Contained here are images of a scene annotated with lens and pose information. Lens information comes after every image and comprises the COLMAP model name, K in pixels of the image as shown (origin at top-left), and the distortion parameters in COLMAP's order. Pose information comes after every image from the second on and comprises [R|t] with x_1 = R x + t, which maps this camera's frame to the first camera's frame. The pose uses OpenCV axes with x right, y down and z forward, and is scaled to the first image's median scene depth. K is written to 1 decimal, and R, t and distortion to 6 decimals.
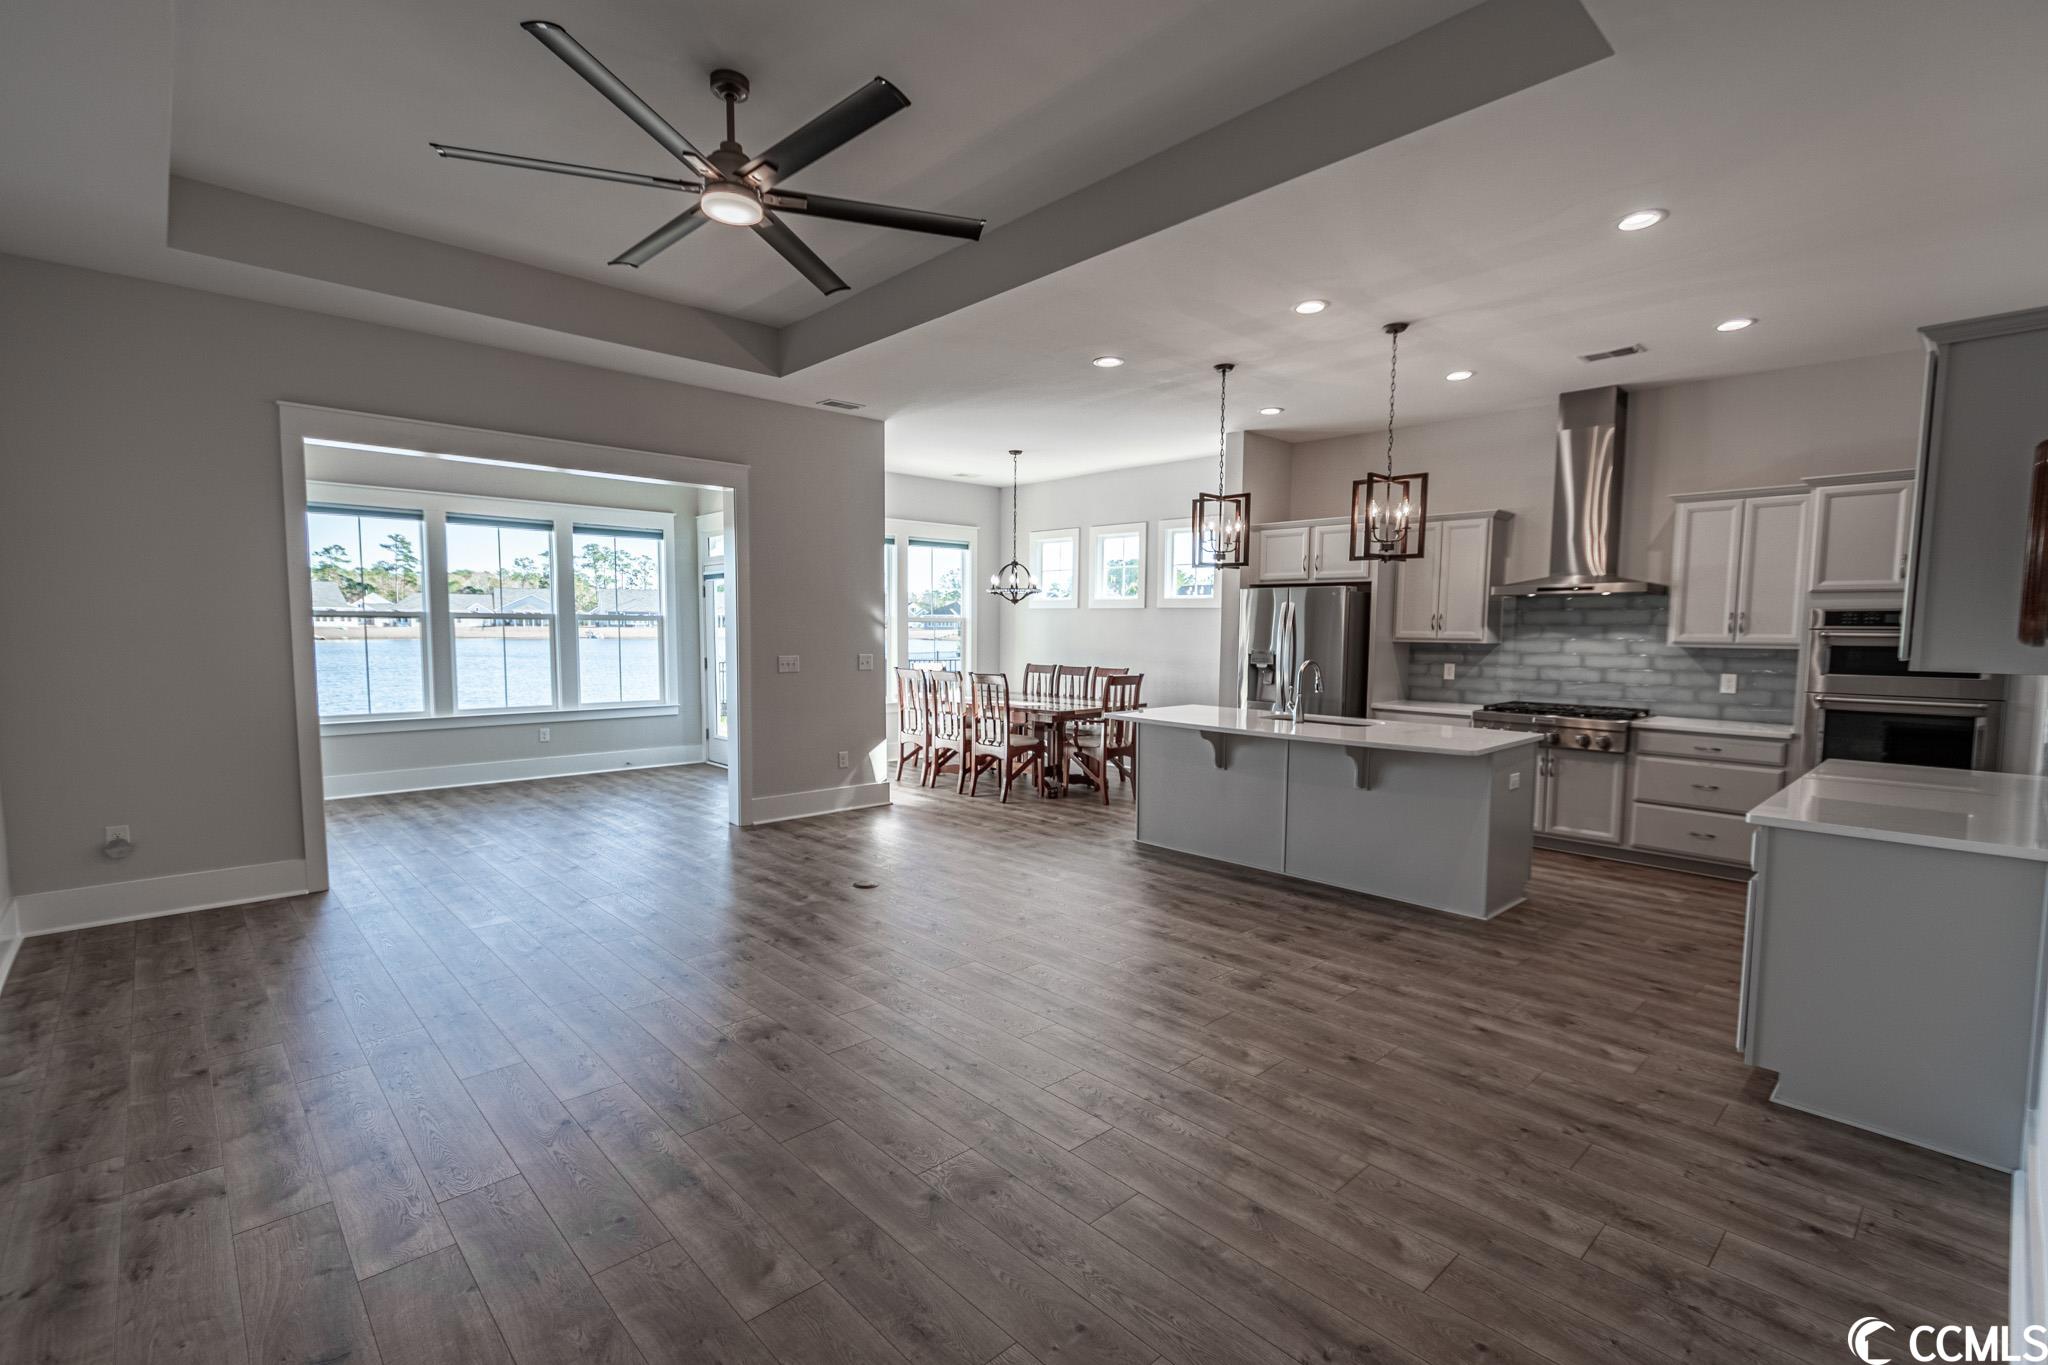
lens RADIAL K [[920.7, 0, 1025.8], [0, 920.7, 701.7], [0, 0, 1]] dist [0.002707, -0.000130]
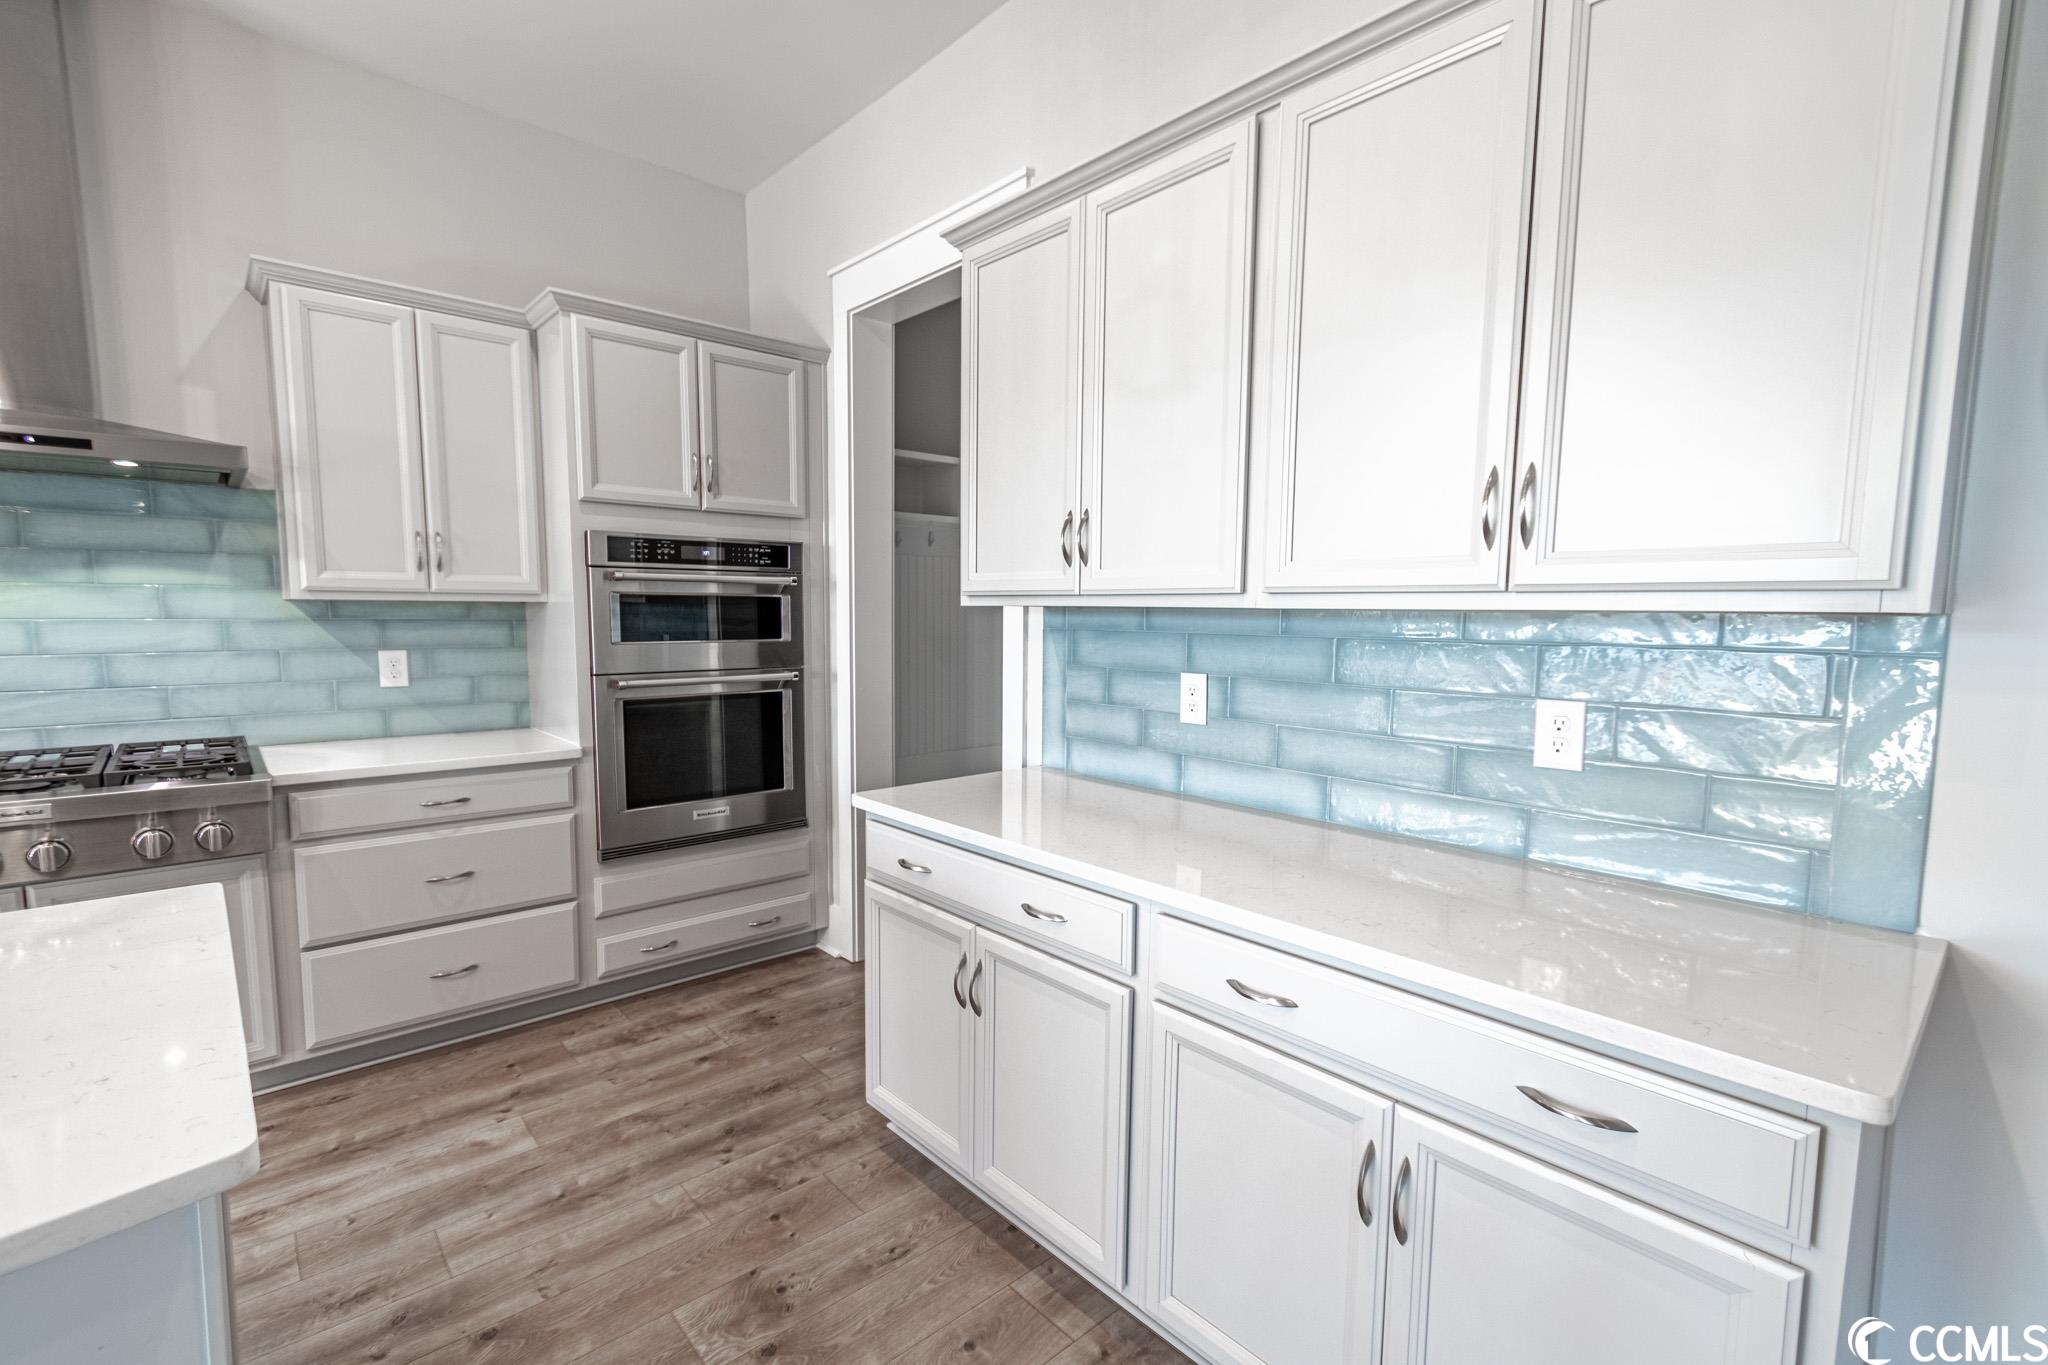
lens RADIAL K [[920.7, 0, 1025.8], [0, 920.7, 701.7], [0, 0, 1]] dist [0.002707, -0.000130]
pose [[0.025922, -0.110527, 0.993535, 0.242316], [0.072190, 0.991481, 0.108415, -0.032527], [-0.997054, 0.068913, 0.033680, 0.626815]]
